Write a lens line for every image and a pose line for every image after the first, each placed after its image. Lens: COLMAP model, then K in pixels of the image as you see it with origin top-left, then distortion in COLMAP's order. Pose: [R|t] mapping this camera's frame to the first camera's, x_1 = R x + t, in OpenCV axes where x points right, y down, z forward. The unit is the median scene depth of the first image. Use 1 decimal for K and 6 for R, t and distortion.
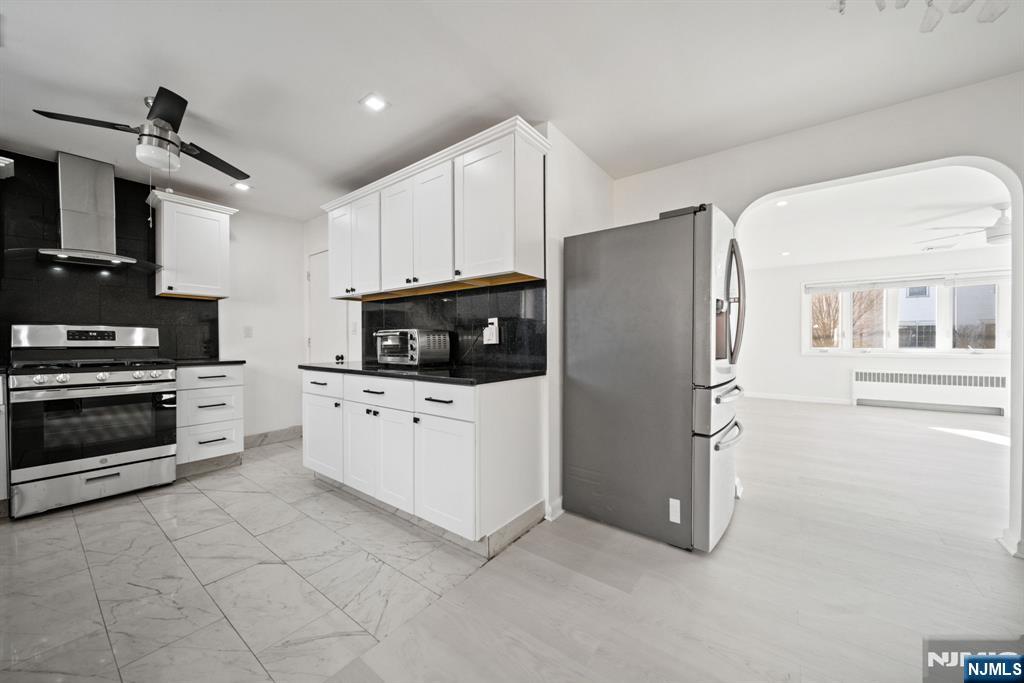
lens RADIAL K [[384.5, 0, 512.0], [0, 384.5, 341.5], [0, 0, 1]] dist [0.000089, 0.000036]
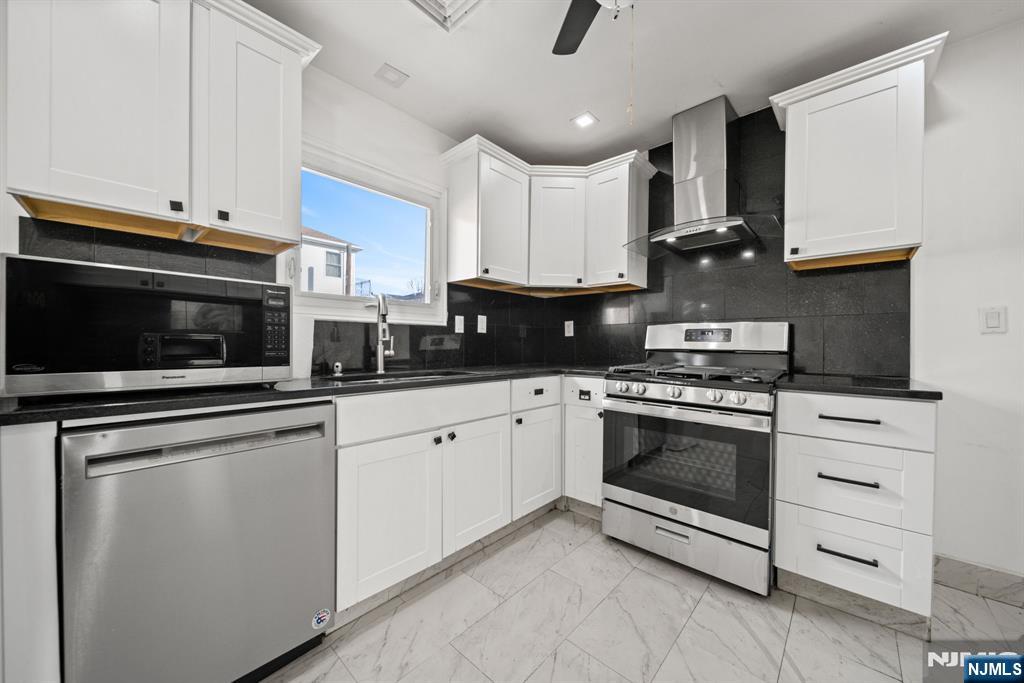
lens RADIAL K [[384.5, 0, 512.0], [0, 384.5, 341.5], [0, 0, 1]] dist [0.000089, 0.000036]
pose [[-0.086640, 0.002704, -0.996236, -0.292089], [-0.005509, 0.999980, 0.003194, -0.002990], [0.996224, 0.005765, -0.086623, 0.670436]]
